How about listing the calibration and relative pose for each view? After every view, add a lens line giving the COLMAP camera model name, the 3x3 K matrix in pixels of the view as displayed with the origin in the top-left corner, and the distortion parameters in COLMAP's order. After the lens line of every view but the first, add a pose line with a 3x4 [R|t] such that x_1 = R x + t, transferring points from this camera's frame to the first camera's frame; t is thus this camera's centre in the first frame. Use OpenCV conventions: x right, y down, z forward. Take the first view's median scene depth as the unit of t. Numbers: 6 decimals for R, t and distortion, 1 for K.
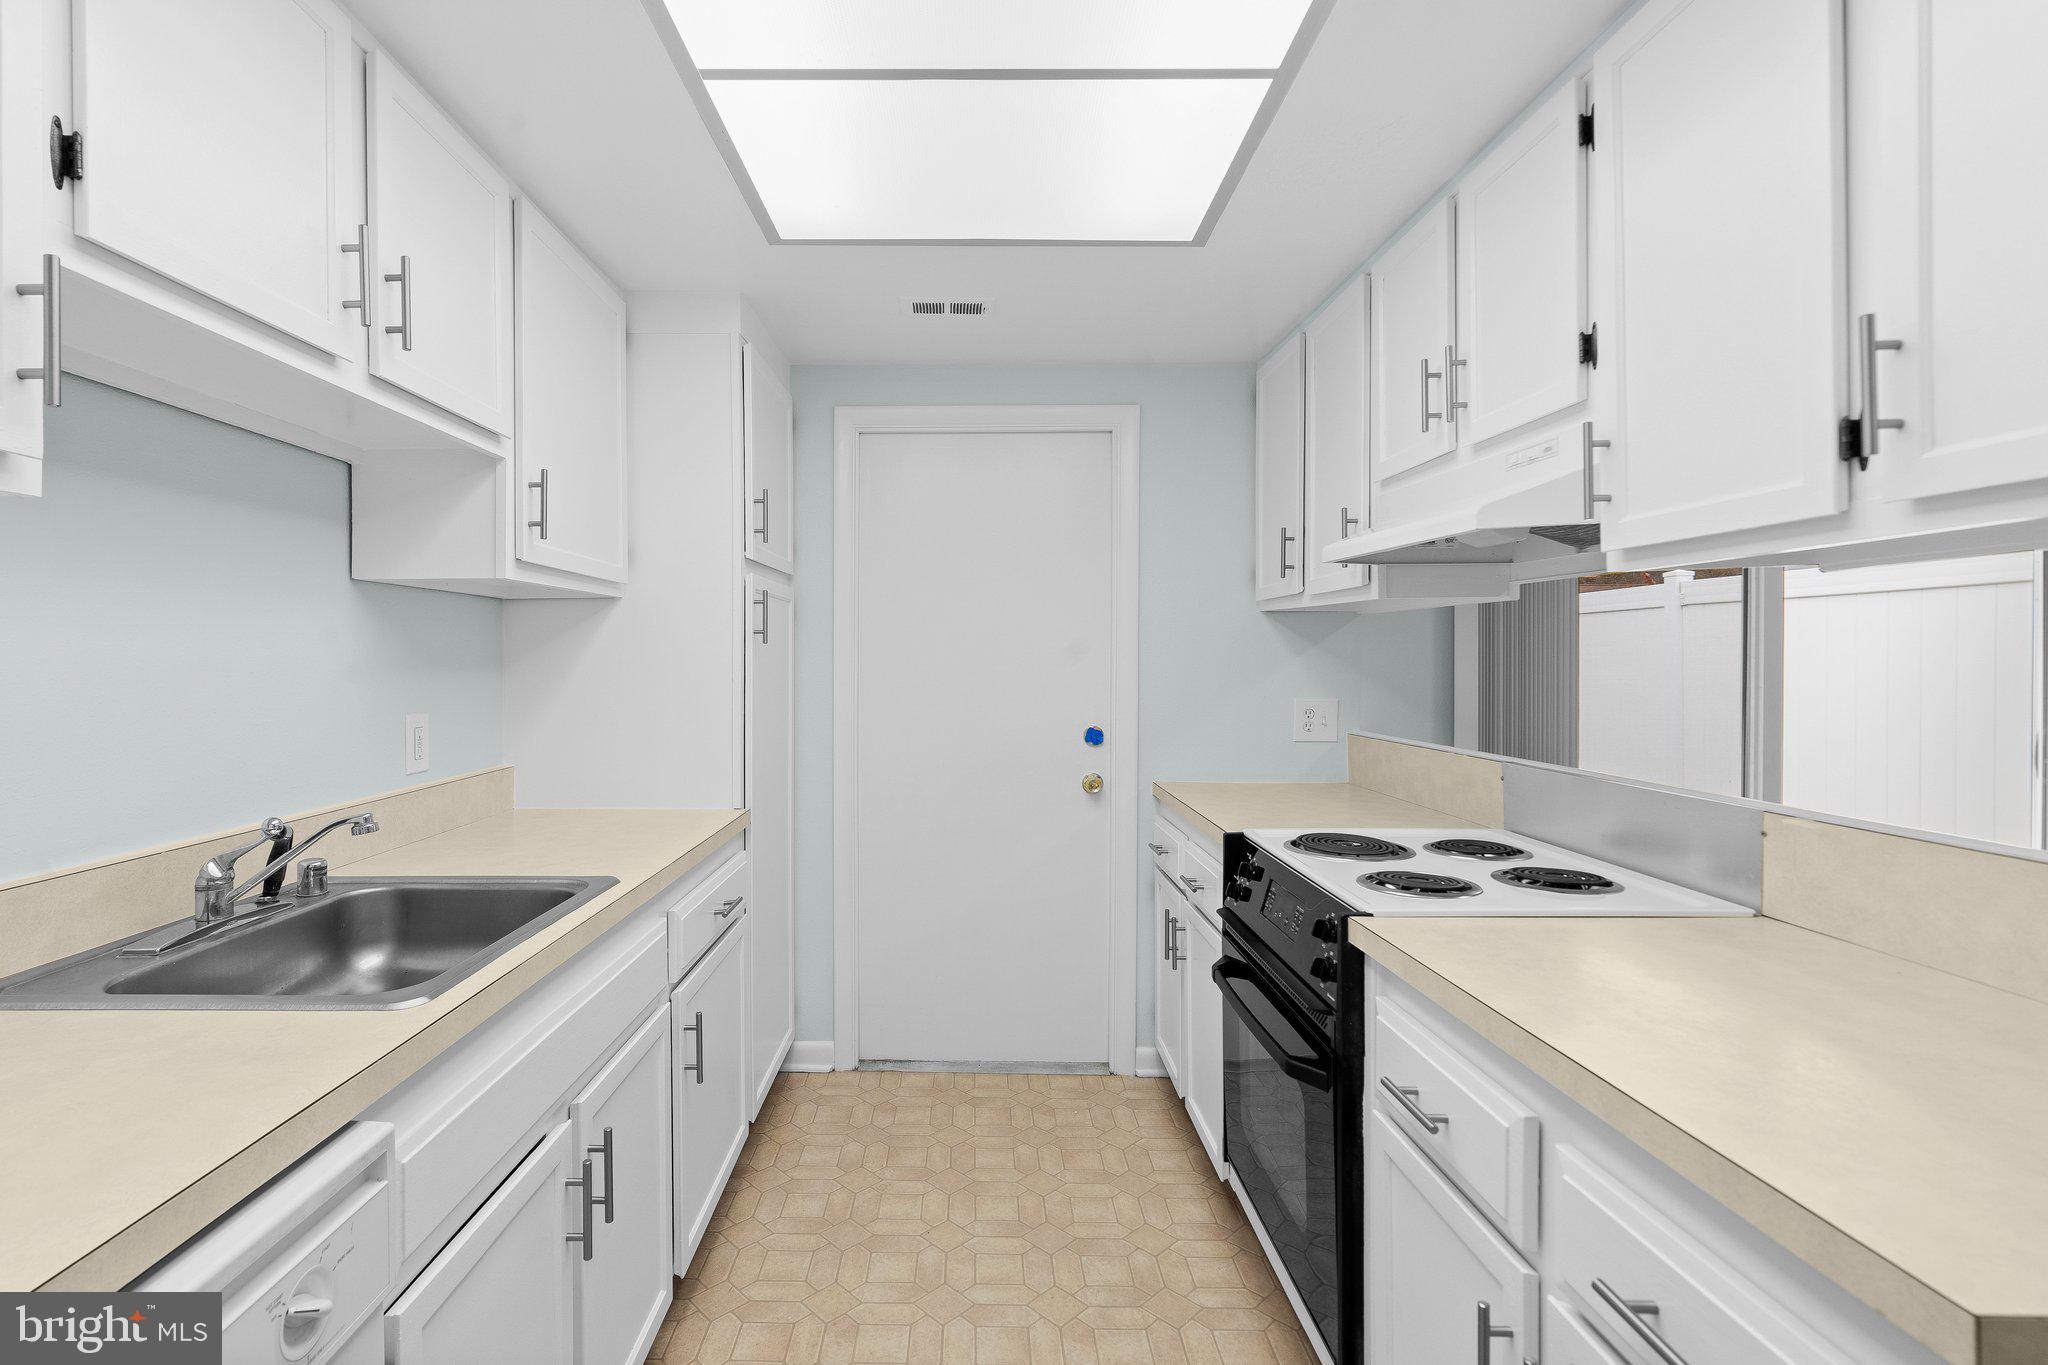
lens RADIAL K [[973.0, 0, 955.5], [0, 973.0, 663.3], [0, 0, 1]] dist [-0.001587, -0.000208]
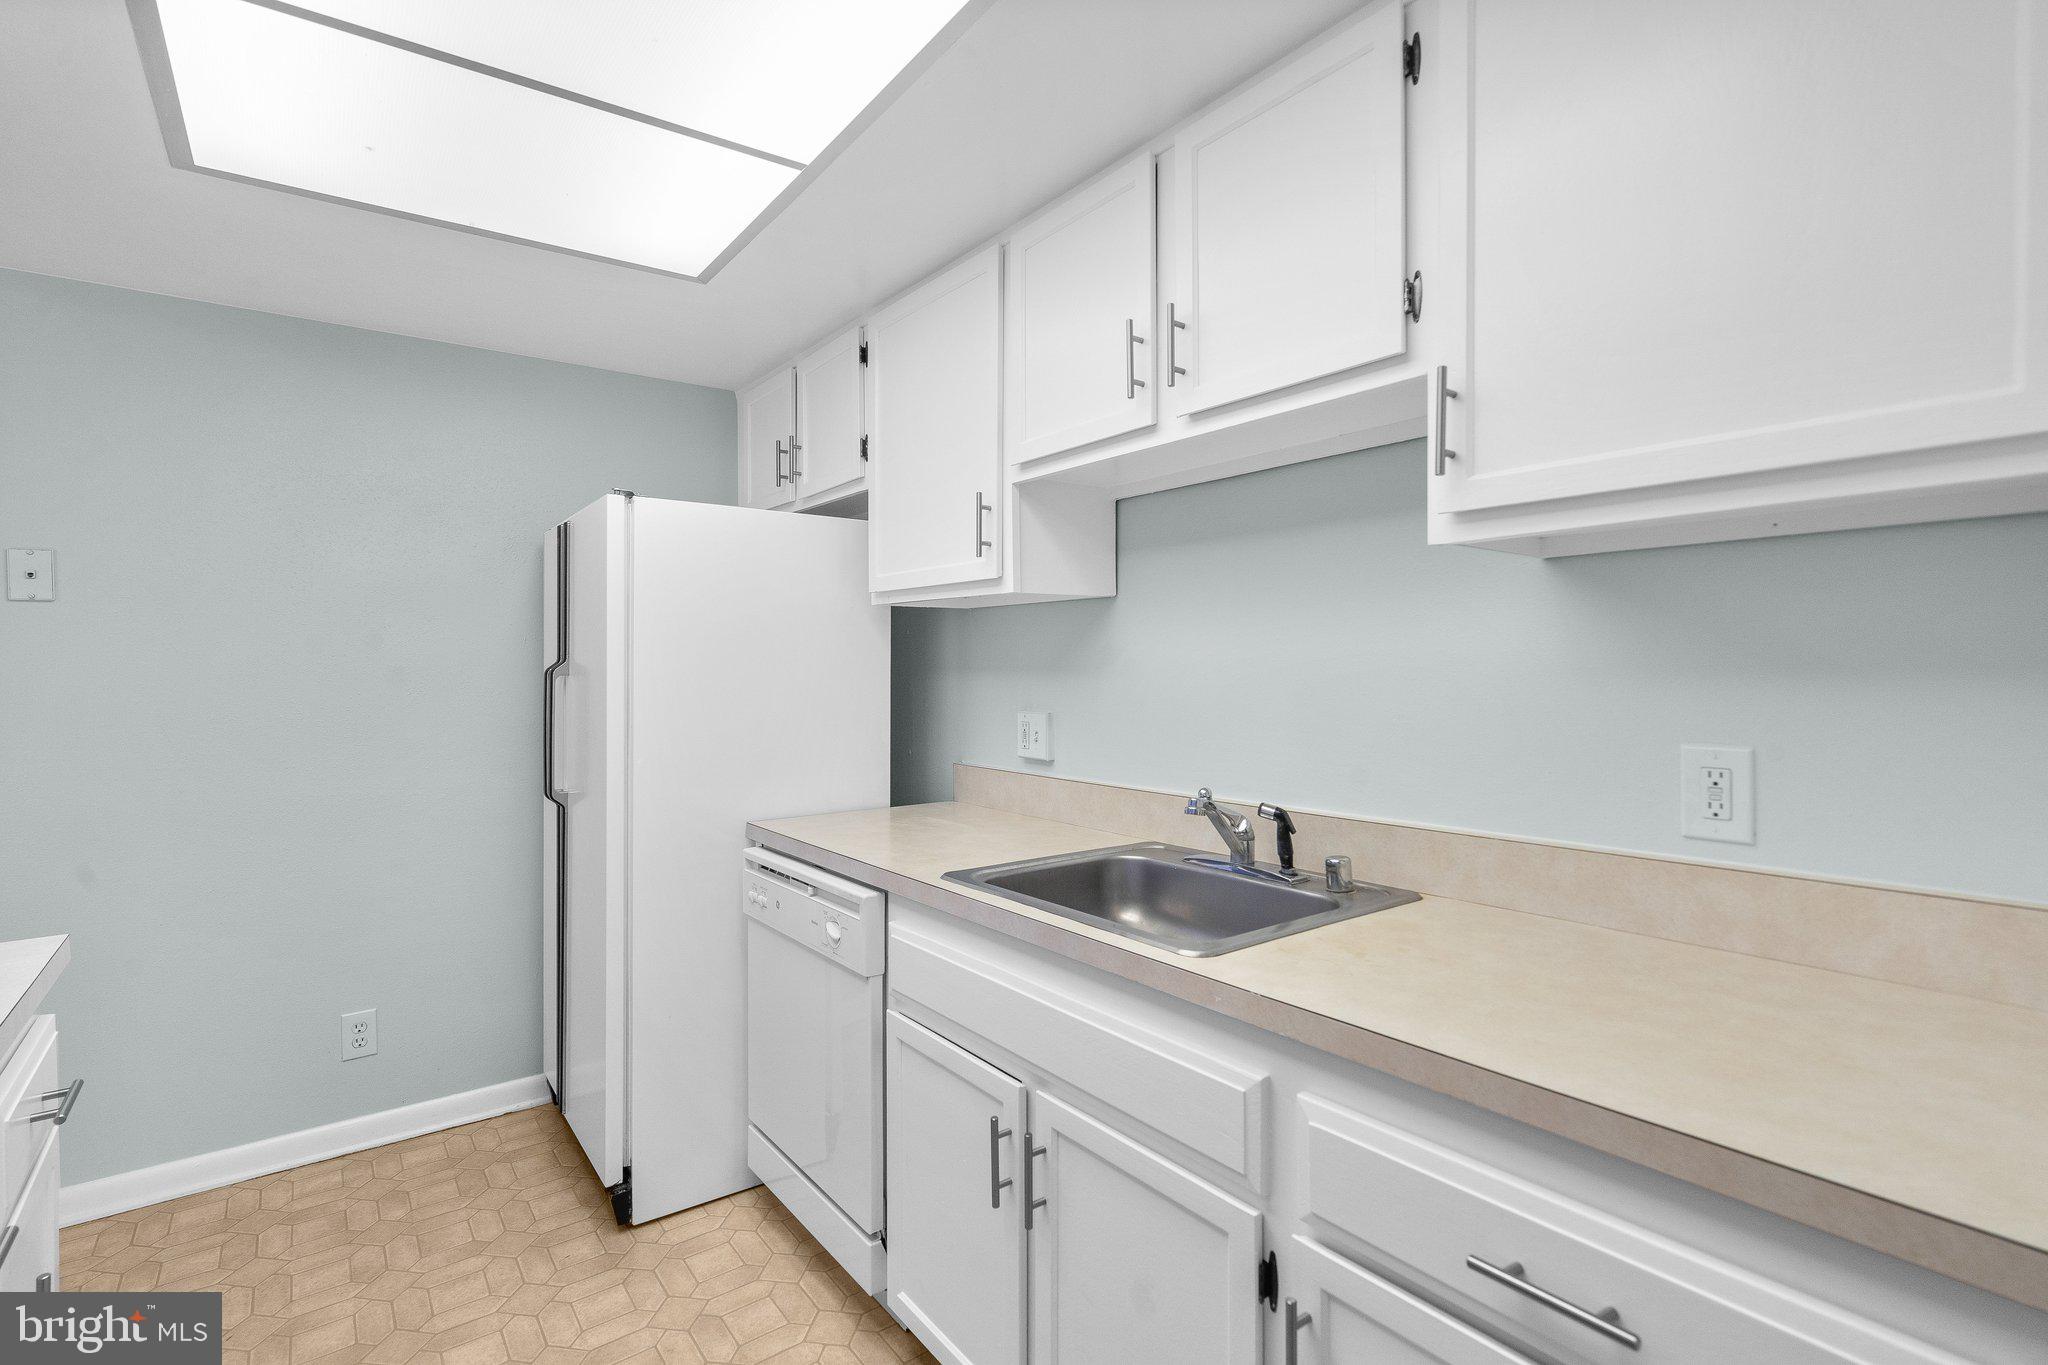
lens RADIAL K [[948.3, 0, 1012.3], [0, 948.3, 668.3], [0, 0, 1]] dist [0.002342, 0.000448]
pose [[-0.788413, 0.006434, -0.615112, 0.173485], [0.006604, 0.999976, 0.001994, -0.001262], [0.615110, -0.002490, -0.788437, 1.207388]]
